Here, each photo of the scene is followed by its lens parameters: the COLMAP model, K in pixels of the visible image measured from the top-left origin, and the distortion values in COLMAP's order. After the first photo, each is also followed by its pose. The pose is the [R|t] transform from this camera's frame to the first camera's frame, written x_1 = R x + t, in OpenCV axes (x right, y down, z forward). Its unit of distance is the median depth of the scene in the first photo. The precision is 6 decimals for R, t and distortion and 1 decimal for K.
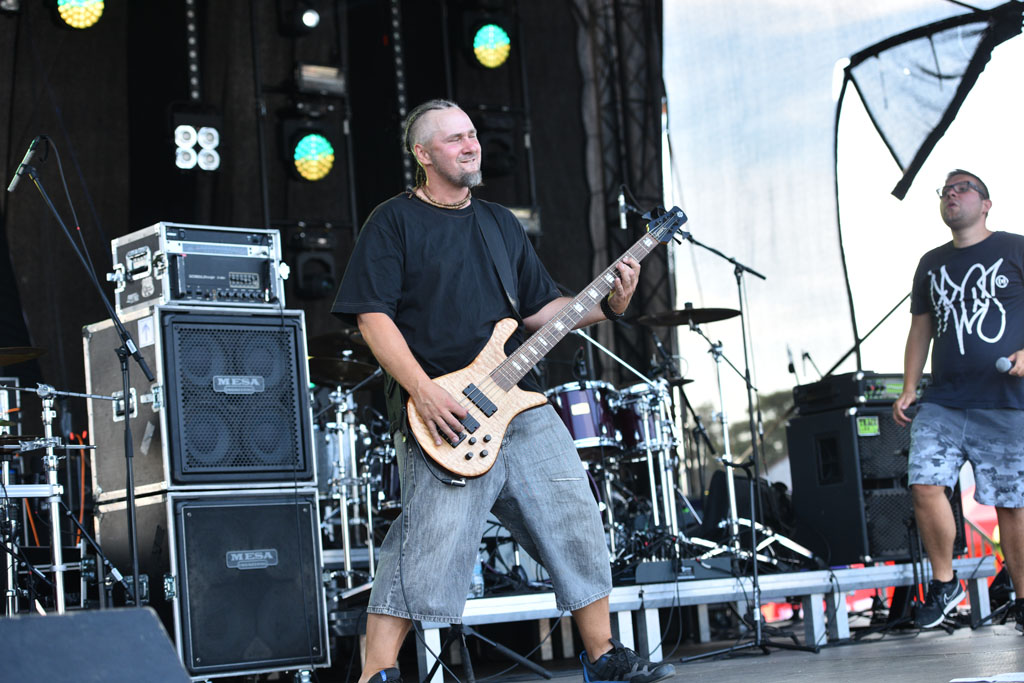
lens RADIAL K [[2059.4, 0, 512.0], [0, 2059.4, 341.5], [0, 0, 1]] dist [-0.041534, -0.018006]
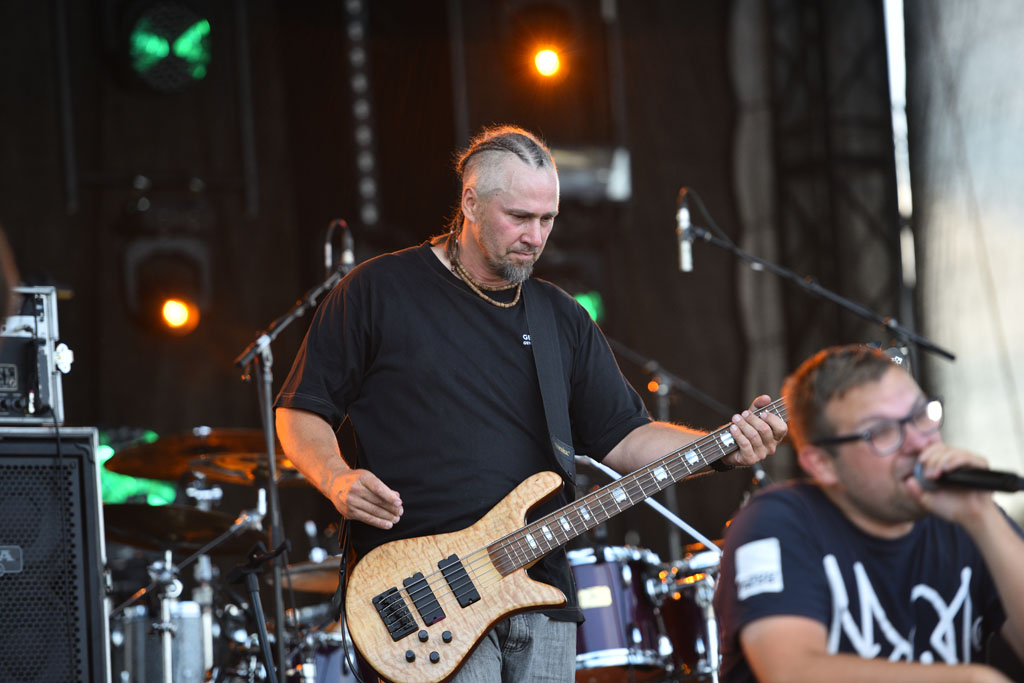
lens RADIAL K [[5262.3, 0, 512.0], [0, 5262.3, 341.5], [0, 0, 1]] dist [1.598509, 26.950110]
pose [[0.998692, 0.010872, -0.049952, 0.083388], [-0.010350, 0.999889, 0.010697, -0.053279], [0.050063, -0.010166, 0.998694, -0.450181]]
